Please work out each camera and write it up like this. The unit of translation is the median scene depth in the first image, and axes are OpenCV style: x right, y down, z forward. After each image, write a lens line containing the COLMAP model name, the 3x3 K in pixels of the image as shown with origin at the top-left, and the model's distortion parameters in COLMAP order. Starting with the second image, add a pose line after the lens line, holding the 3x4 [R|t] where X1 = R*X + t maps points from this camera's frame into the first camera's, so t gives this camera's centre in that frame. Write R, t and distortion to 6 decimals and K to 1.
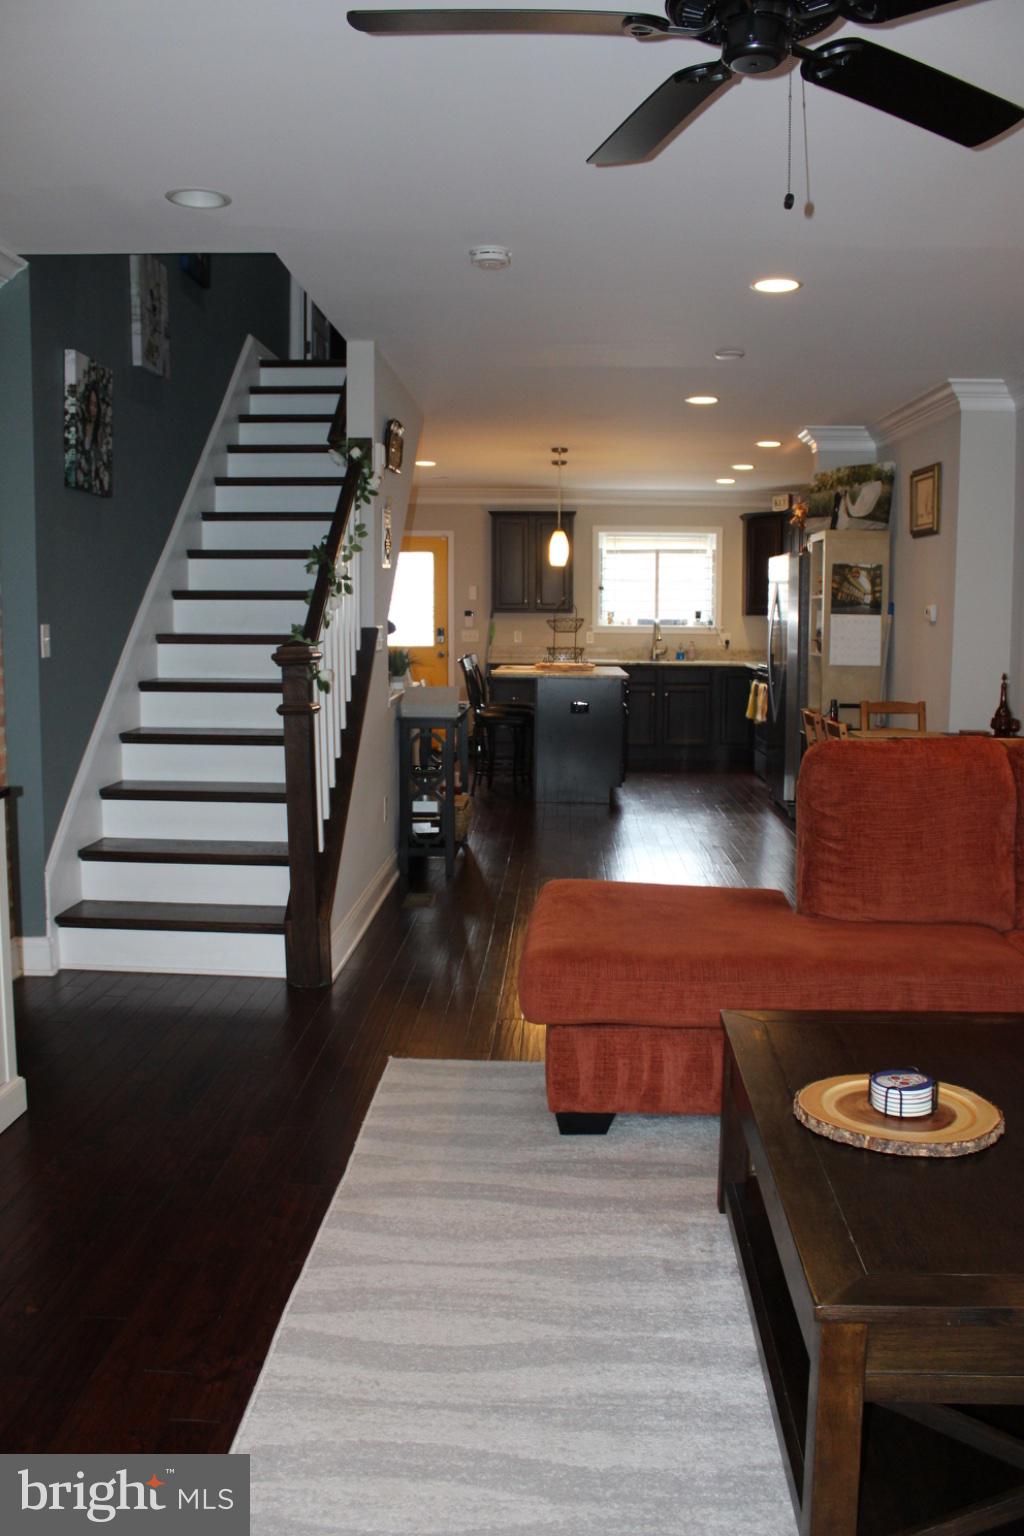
lens RADIAL K [[1275.9, 0, 512.0], [0, 1275.9, 768.0], [0, 0, 1]] dist [-0.171056, 0.150661]
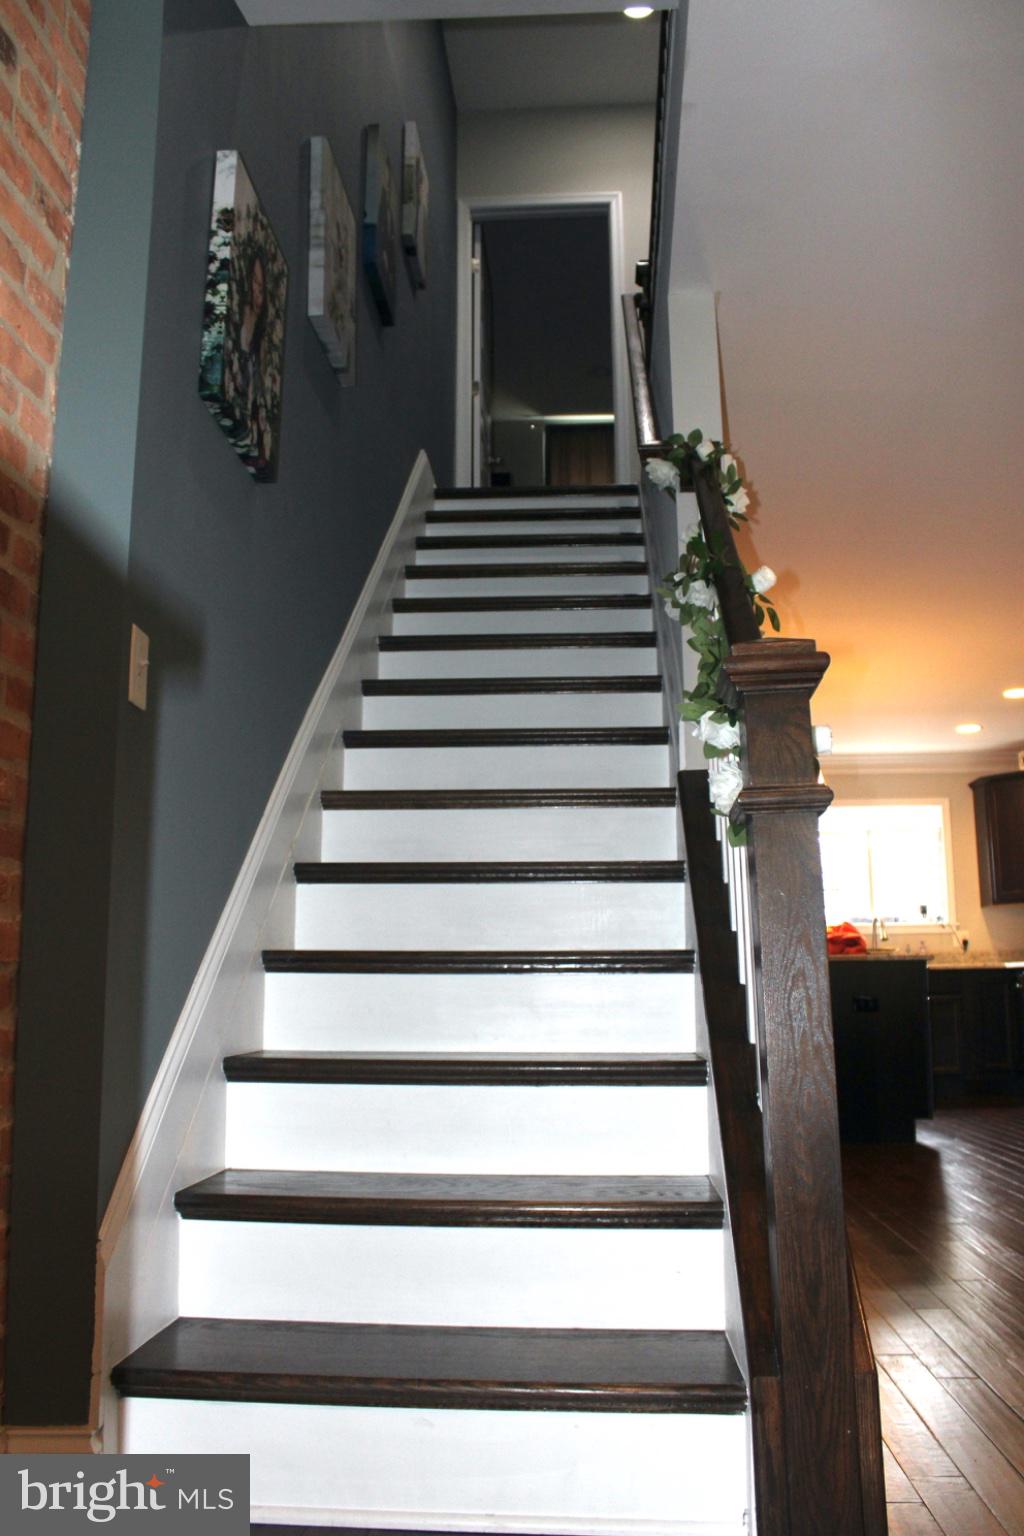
lens RADIAL K [[1275.9, 0, 512.0], [0, 1275.9, 768.0], [0, 0, 1]] dist [-0.171056, 0.150661]
pose [[0.999468, -0.017643, -0.027432, -0.217809], [0.008856, 0.956263, -0.292374, 0.051710], [0.031391, 0.291976, 0.955910, 0.559361]]
